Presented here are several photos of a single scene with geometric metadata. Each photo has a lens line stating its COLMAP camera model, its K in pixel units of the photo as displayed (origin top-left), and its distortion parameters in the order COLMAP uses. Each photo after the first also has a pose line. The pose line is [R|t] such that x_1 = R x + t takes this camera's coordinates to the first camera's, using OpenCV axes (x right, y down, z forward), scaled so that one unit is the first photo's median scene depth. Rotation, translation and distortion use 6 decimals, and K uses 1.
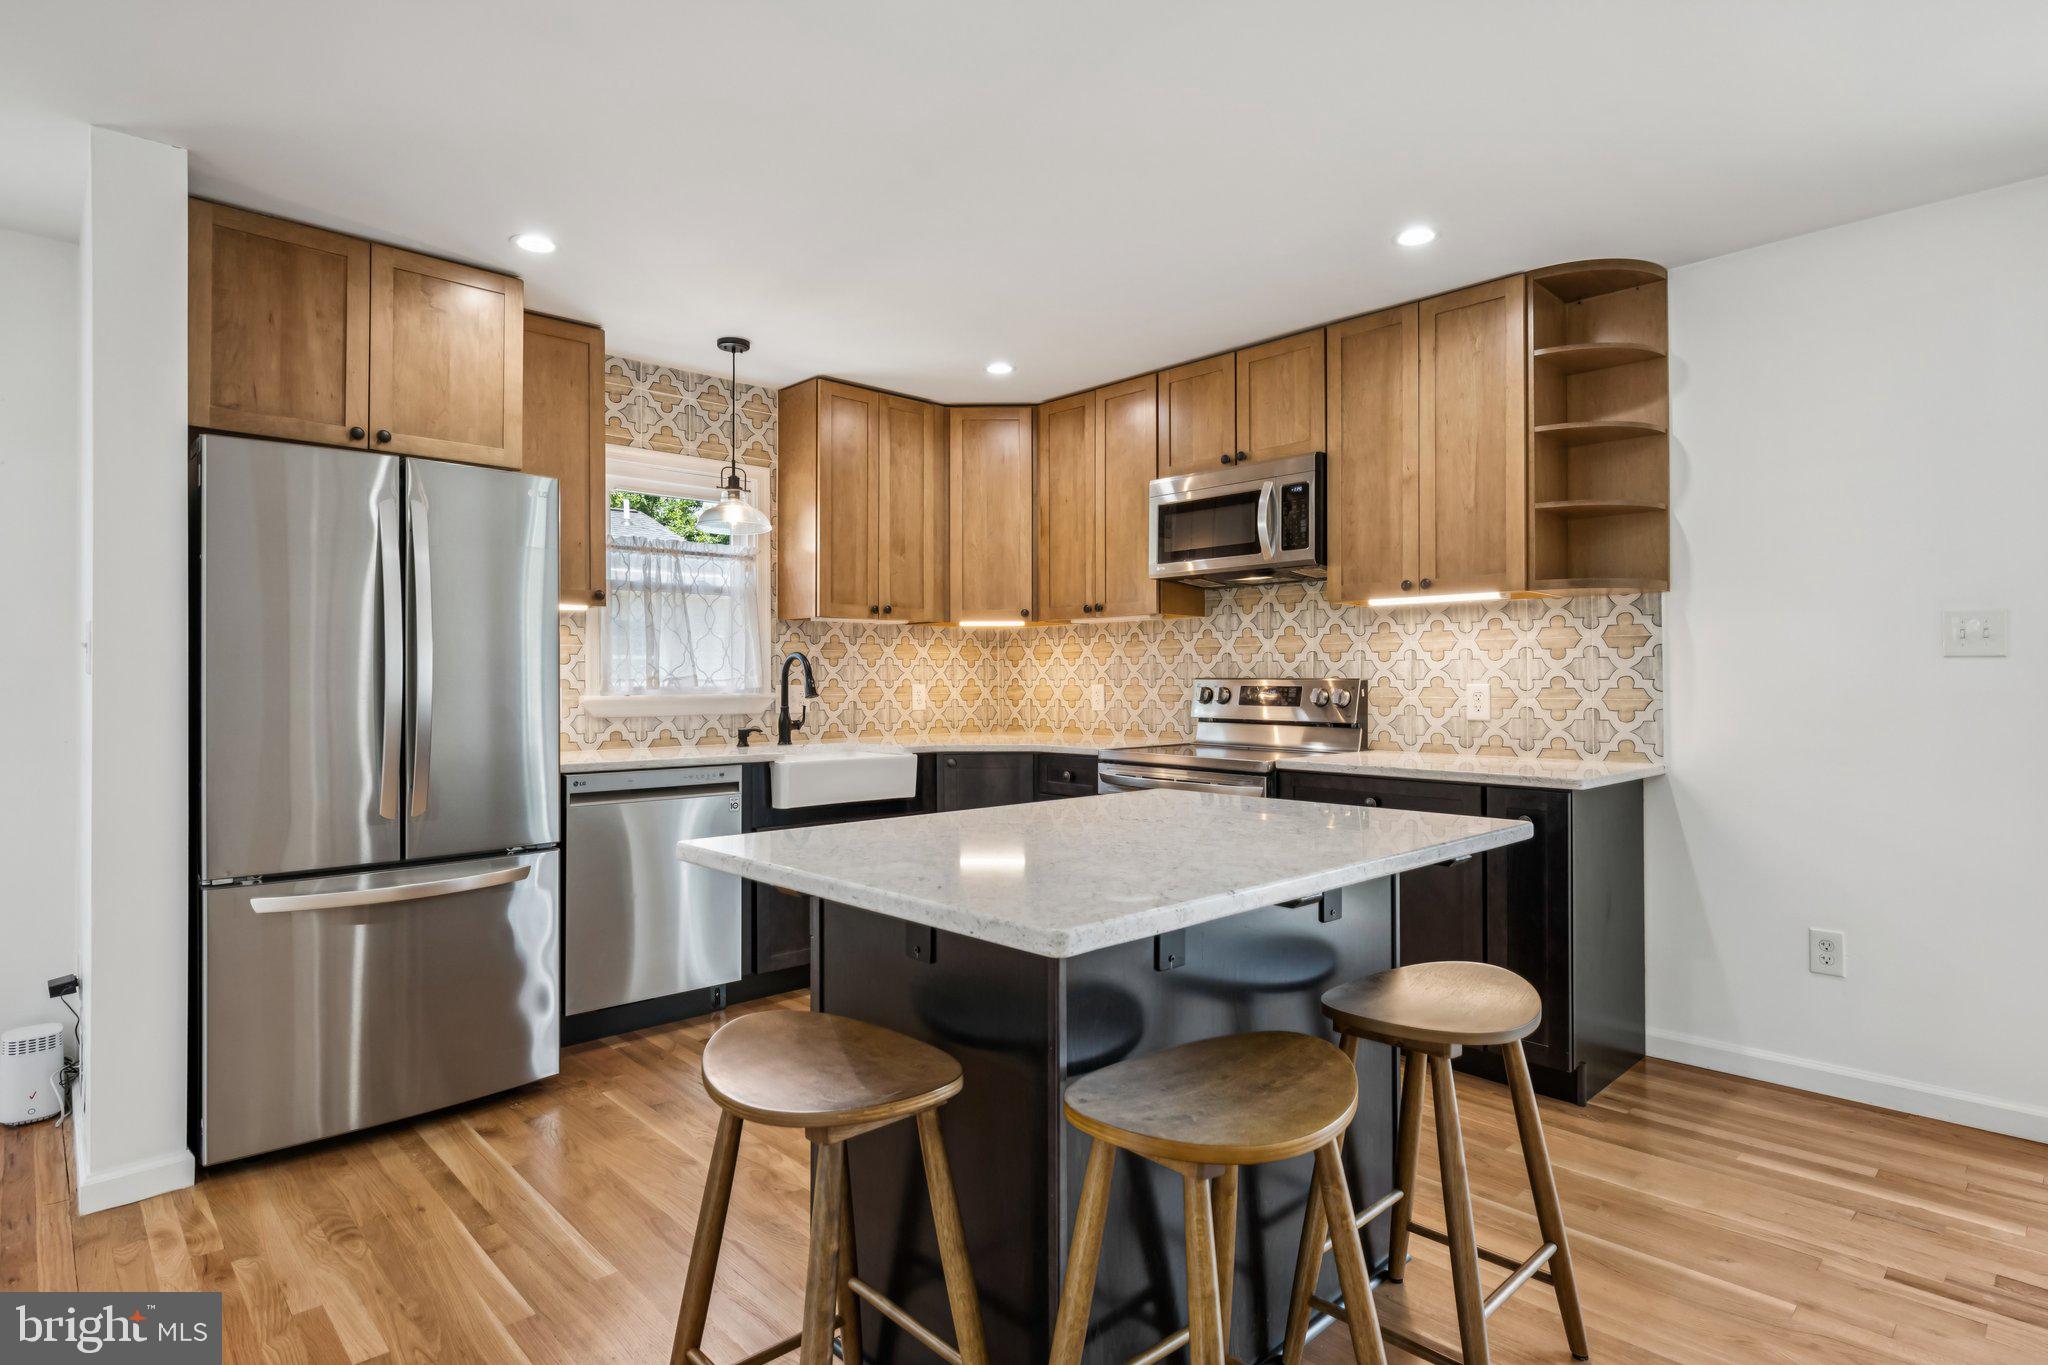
lens RADIAL K [[1058.4, 0, 1017.8], [0, 1058.4, 682.3], [0, 0, 1]] dist [-0.003248, 0.000948]
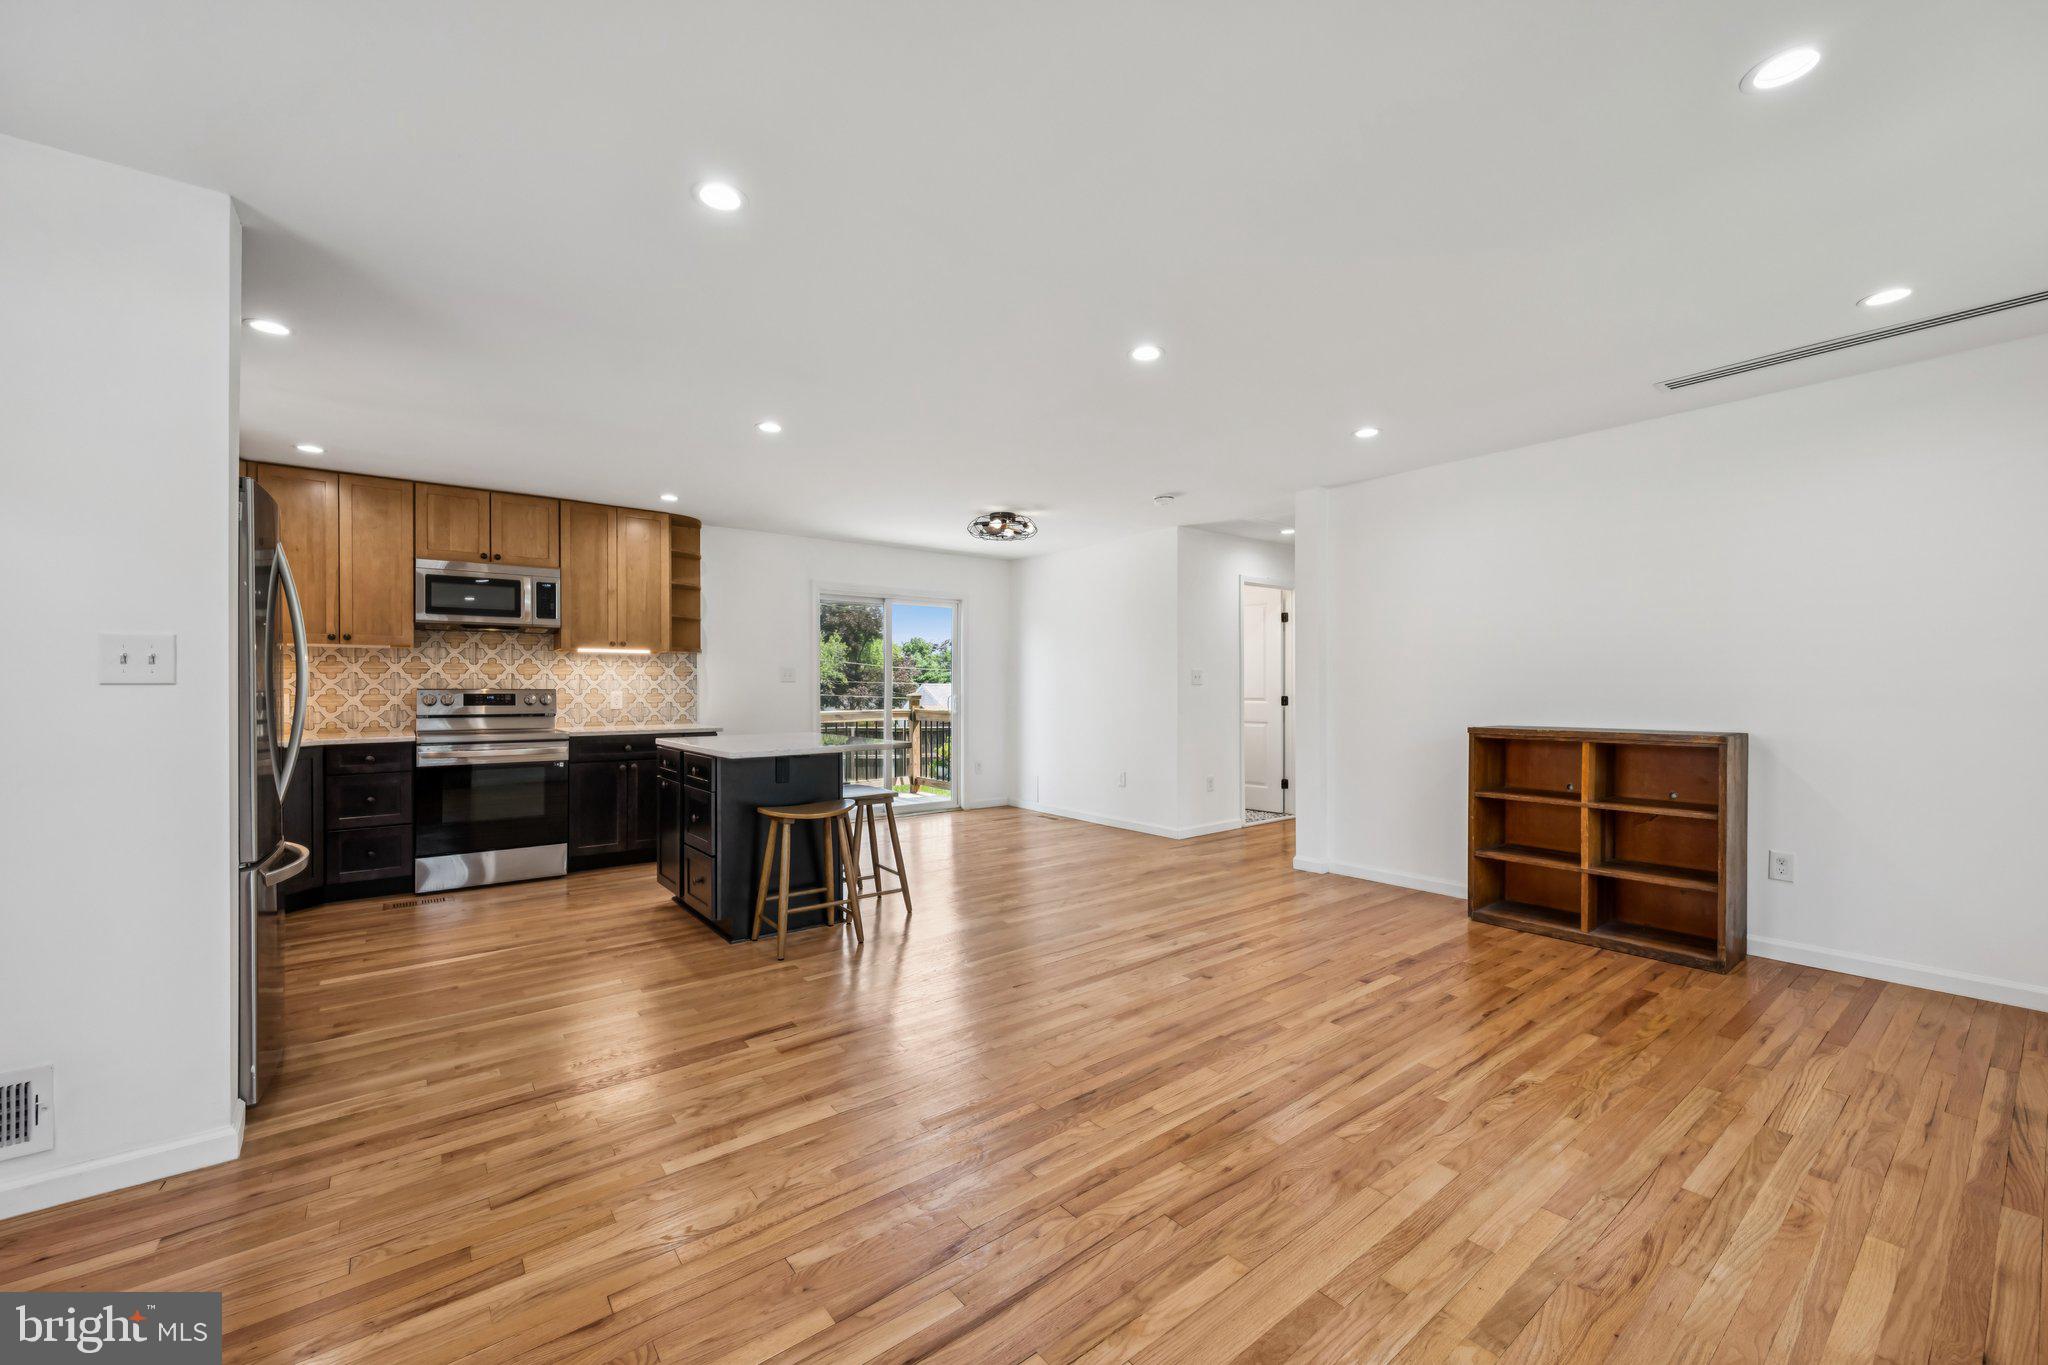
lens RADIAL K [[811.2, 0, 1039.6], [0, 811.2, 690.5], [0, 0, 1]] dist [-0.002100, -0.000272]
pose [[0.079754, -0.000288, 0.996815, -1.117206], [0.006529, 0.999979, -0.000233, 0.005283], [-0.996793, 0.006527, 0.079754, 0.042801]]
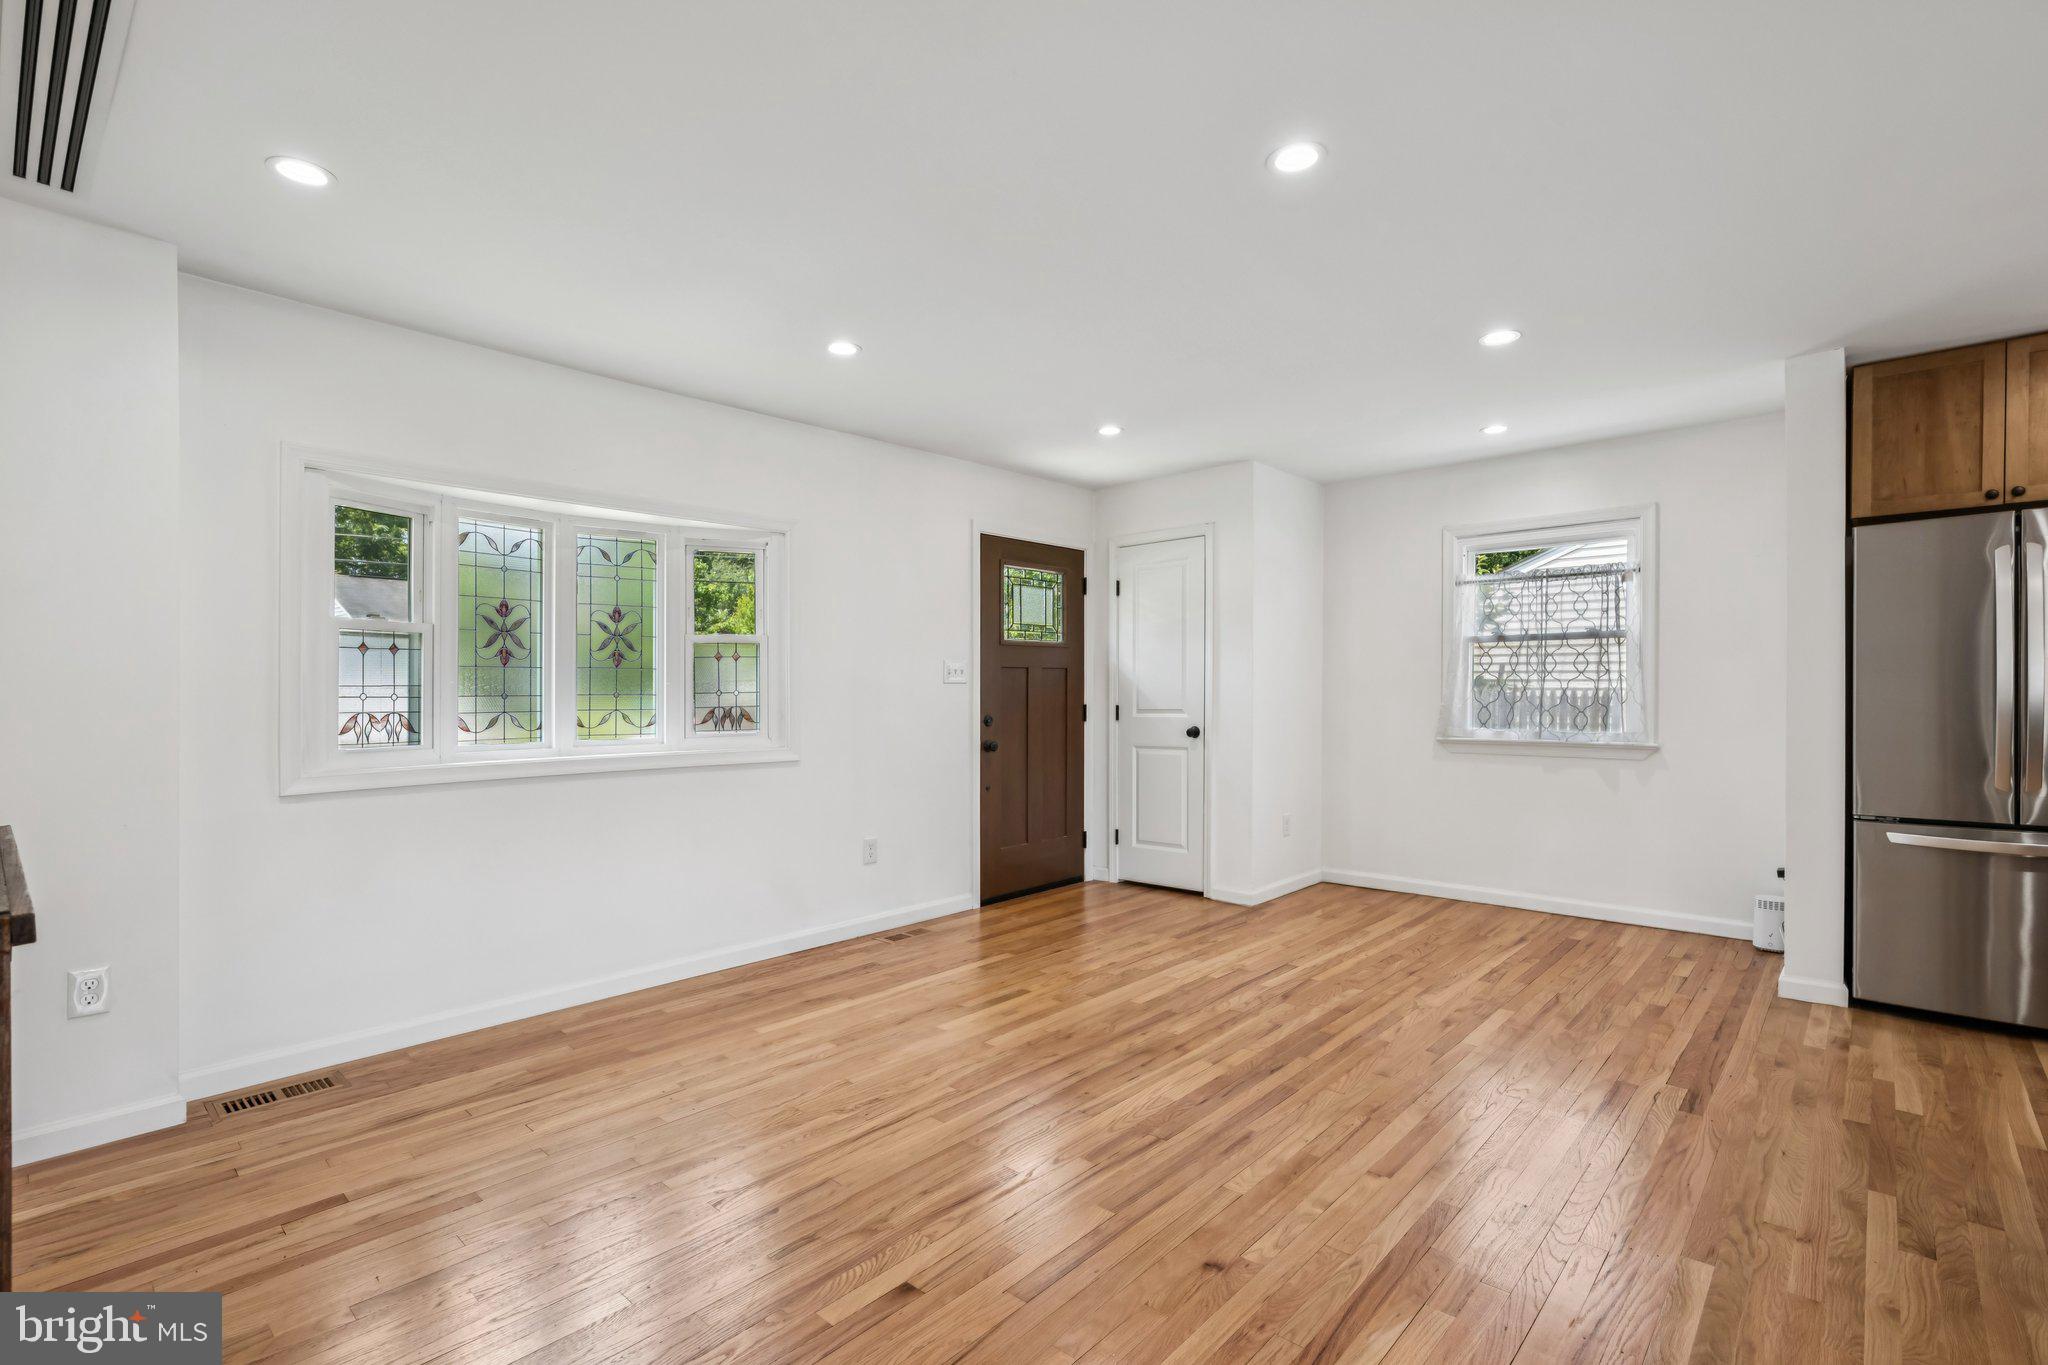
lens RADIAL K [[941.3, 0, 1033.9], [0, 941.3, 698.1], [0, 0, 1]] dist [0.001633, -0.000100]
pose [[0.079188, 0.005809, -0.996843, 0.359909], [0.005373, 0.999966, 0.006254, 0.000537], [0.996845, -0.005851, 0.079154, -0.218176]]
